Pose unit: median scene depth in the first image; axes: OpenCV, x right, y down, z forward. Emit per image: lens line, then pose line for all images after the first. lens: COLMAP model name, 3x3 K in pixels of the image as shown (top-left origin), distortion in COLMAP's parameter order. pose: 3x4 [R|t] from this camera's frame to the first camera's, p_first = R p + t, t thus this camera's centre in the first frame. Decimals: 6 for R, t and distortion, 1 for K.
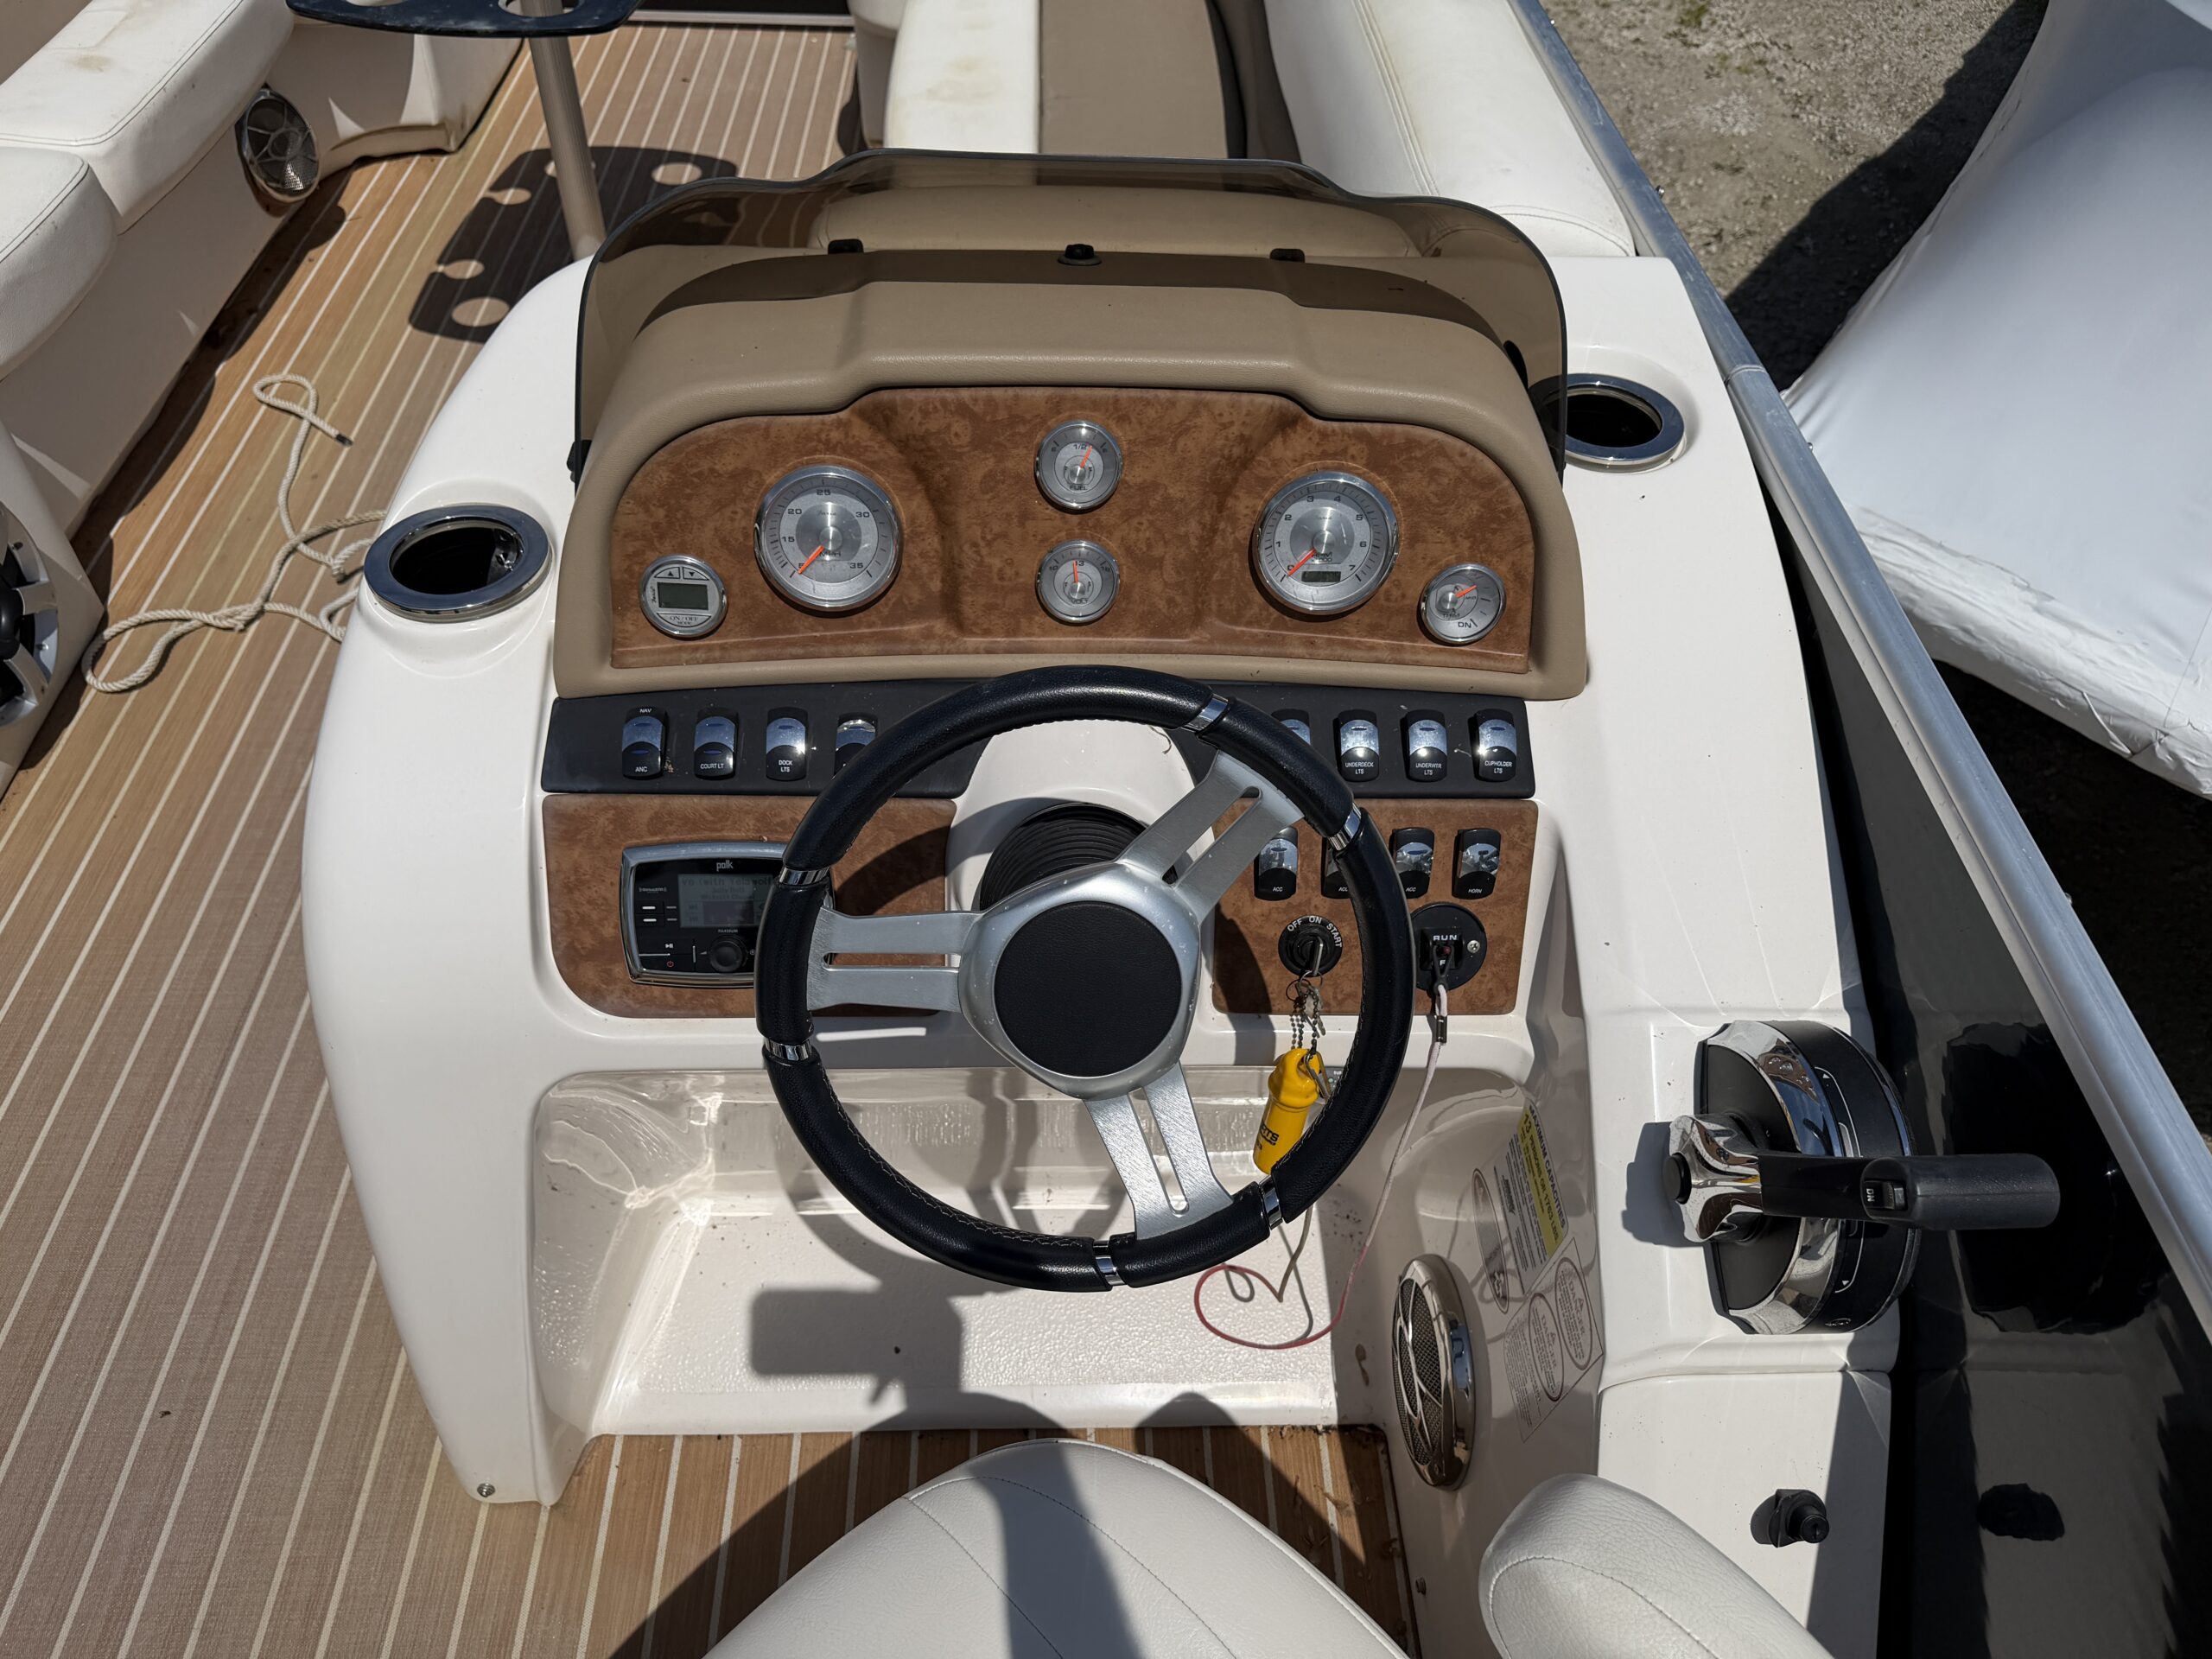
lens RADIAL K [[1521.0, 0, 1106.0], [0, 1521.0, 829.5], [0, 0, 1]] dist [0.025285, -0.050614]
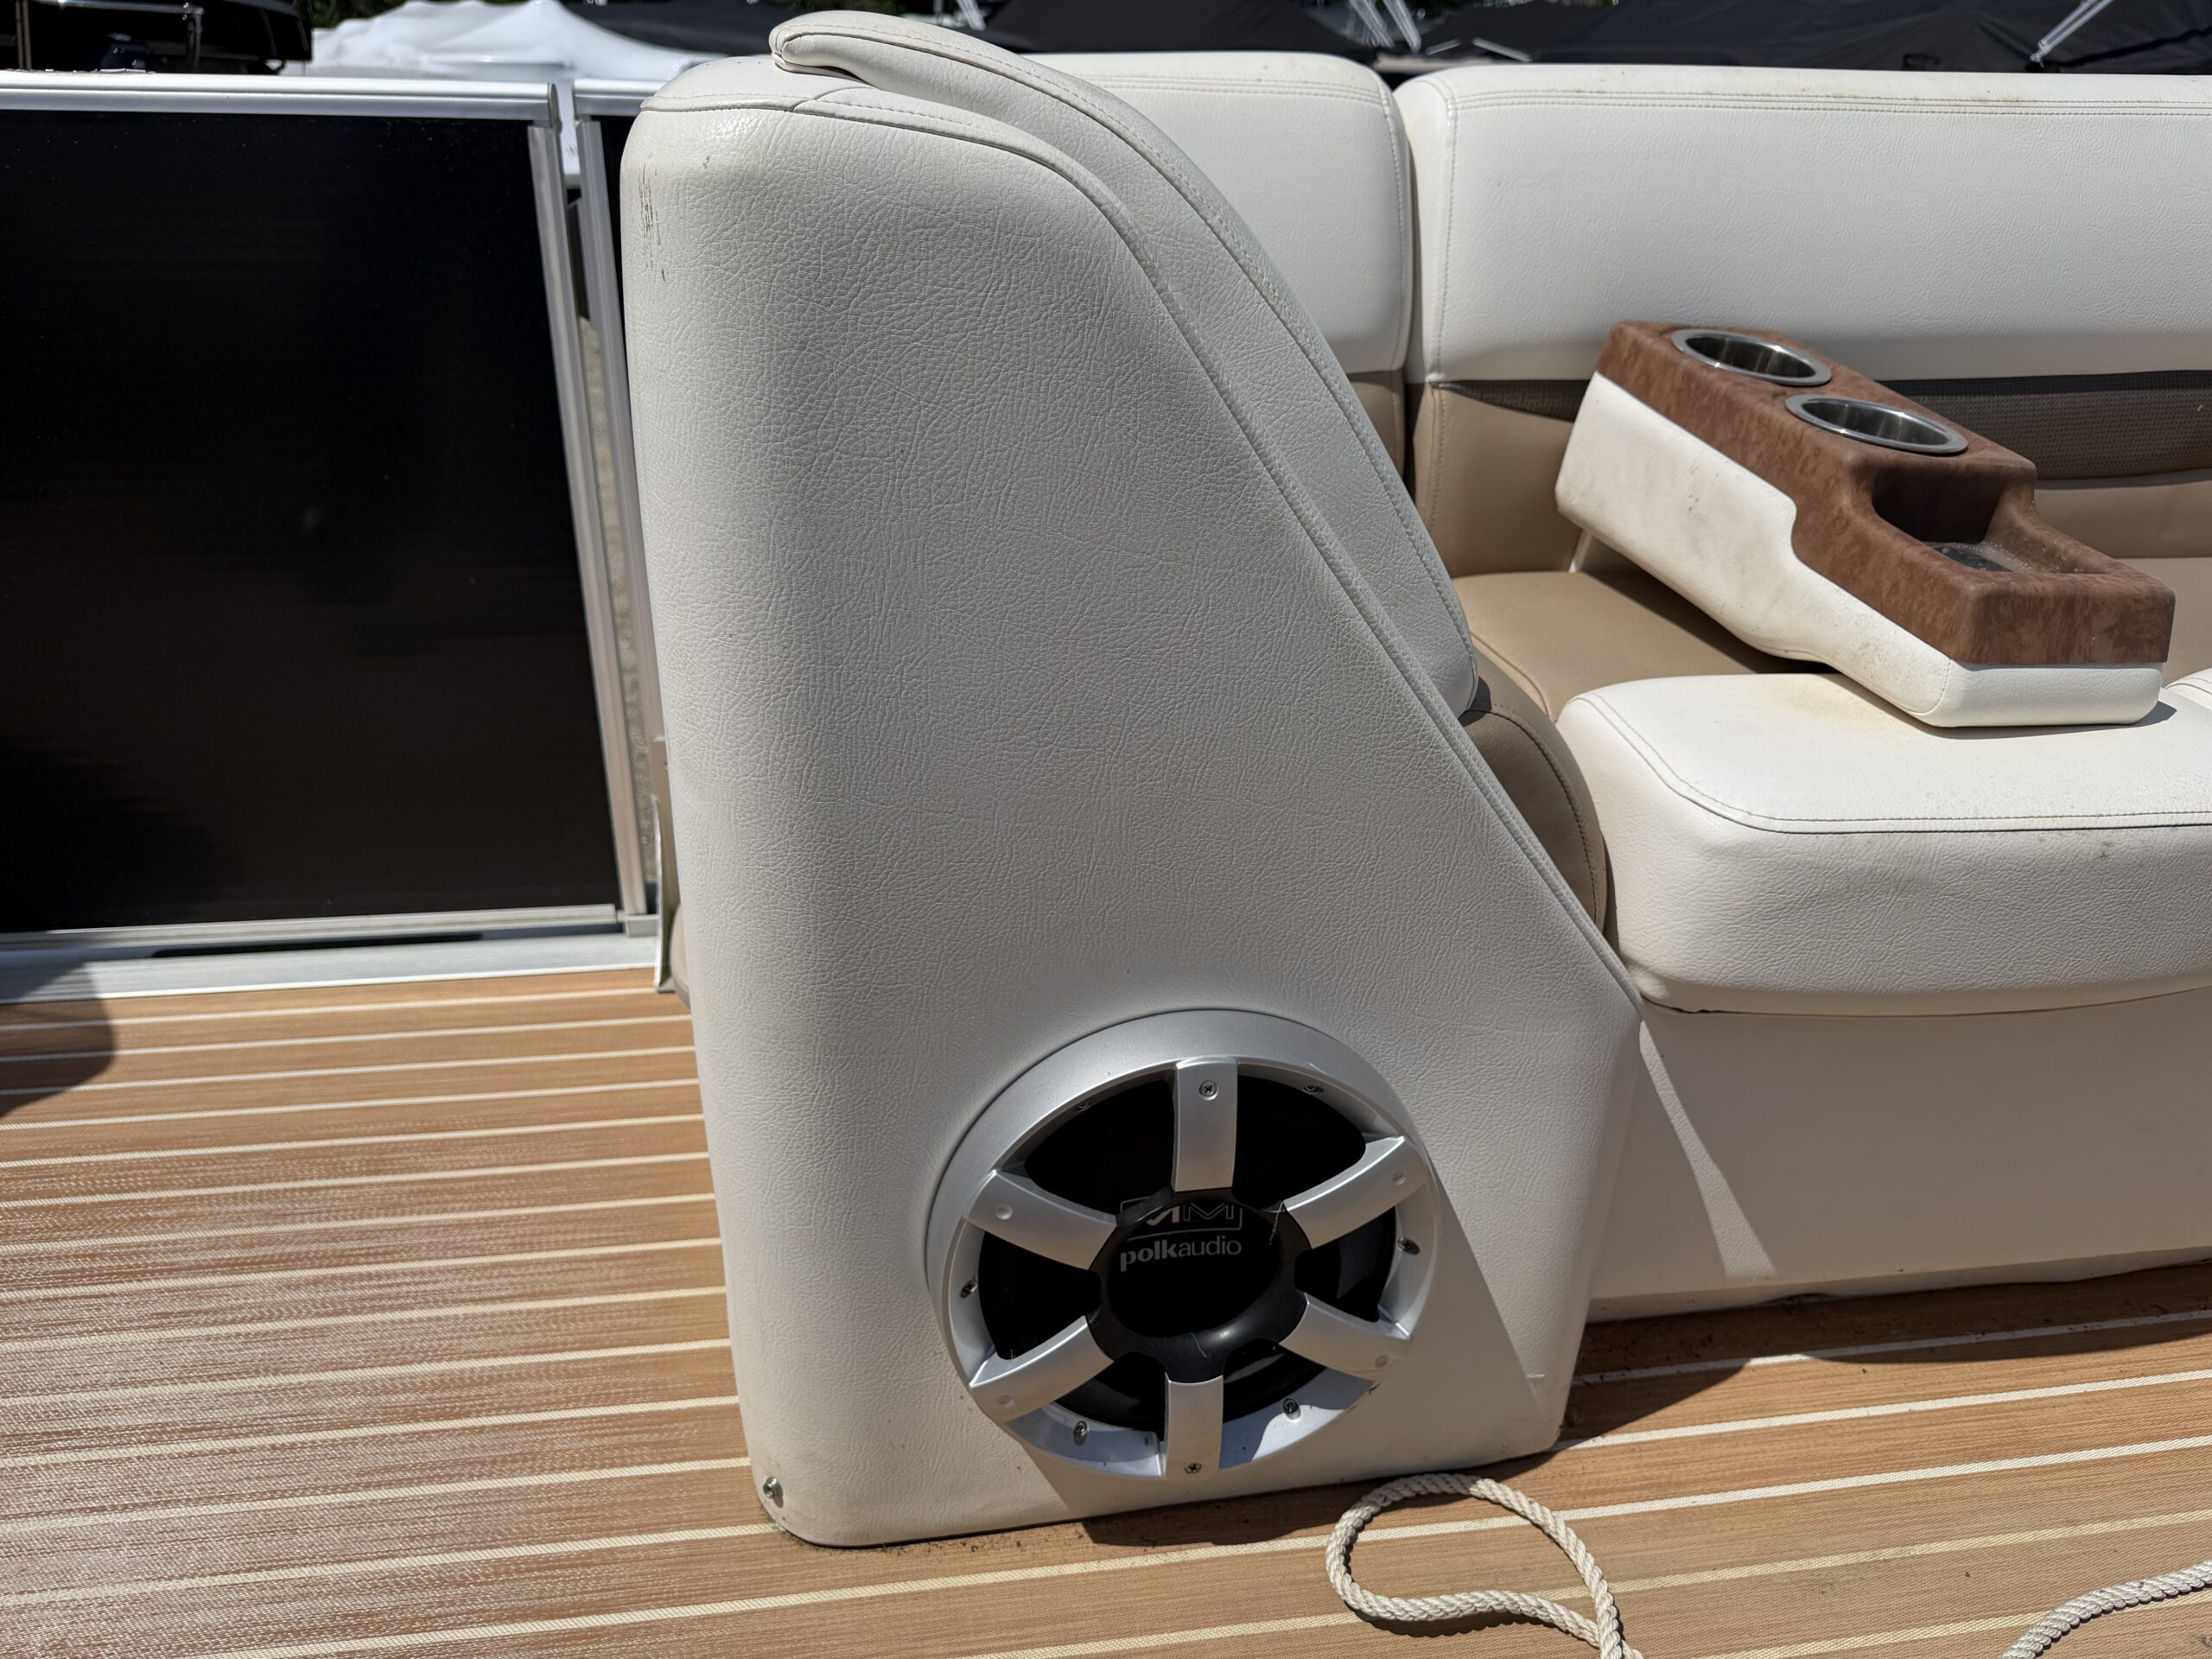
lens RADIAL K [[1521.0, 0, 1106.0], [0, 1521.0, 829.5], [0, 0, 1]] dist [0.025285, -0.050614]
pose [[0.101610, 0.376107, -0.920988, -0.643635], [-0.742096, 0.645220, 0.181617, -0.528911], [0.662548, 0.665007, 0.344668, 1.290466]]
